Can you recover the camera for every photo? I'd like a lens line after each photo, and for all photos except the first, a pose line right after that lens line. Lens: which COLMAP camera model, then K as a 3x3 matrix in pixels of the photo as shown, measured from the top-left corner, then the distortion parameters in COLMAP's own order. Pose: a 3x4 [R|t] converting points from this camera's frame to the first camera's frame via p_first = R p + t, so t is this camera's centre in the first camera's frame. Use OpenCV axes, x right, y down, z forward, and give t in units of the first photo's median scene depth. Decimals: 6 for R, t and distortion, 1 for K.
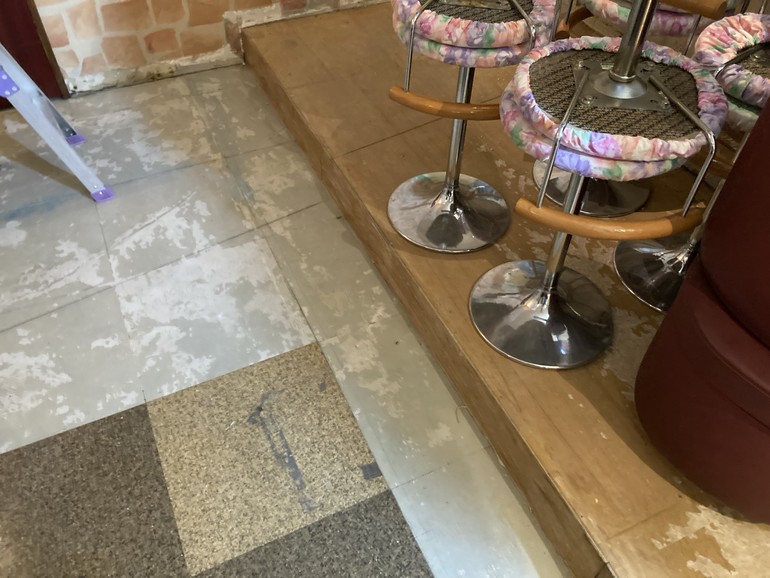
lens RADIAL K [[636.3, 0, 383.6], [0, 636.3, 288.4], [0, 0, 1]] dist [0.004242, 0.000456]
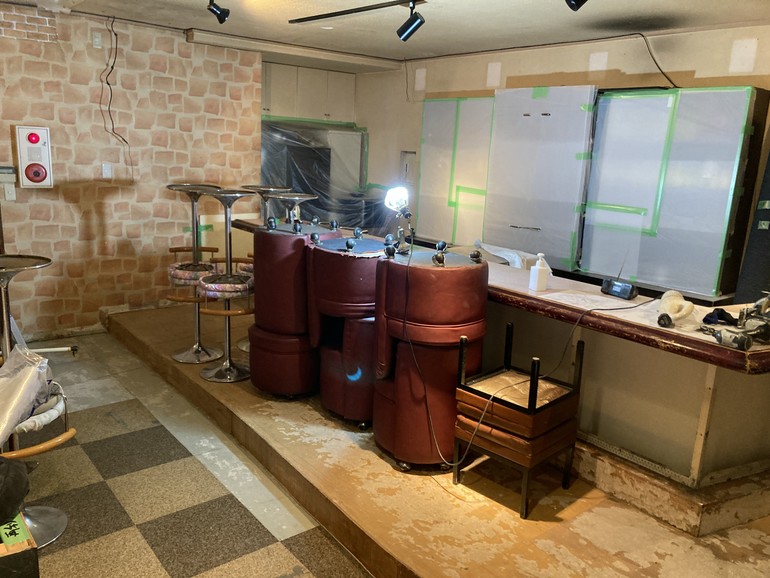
lens RADIAL K [[636.3, 0, 385.1], [0, 636.3, 291.0], [0, 0, 1]] dist [0.004242, 0.000456]
pose [[0.971353, -0.034157, 0.235175, 0.185103], [0.159675, 0.826750, -0.539433, 0.872305], [-0.176006, 0.561531, 0.808520, -0.968072]]
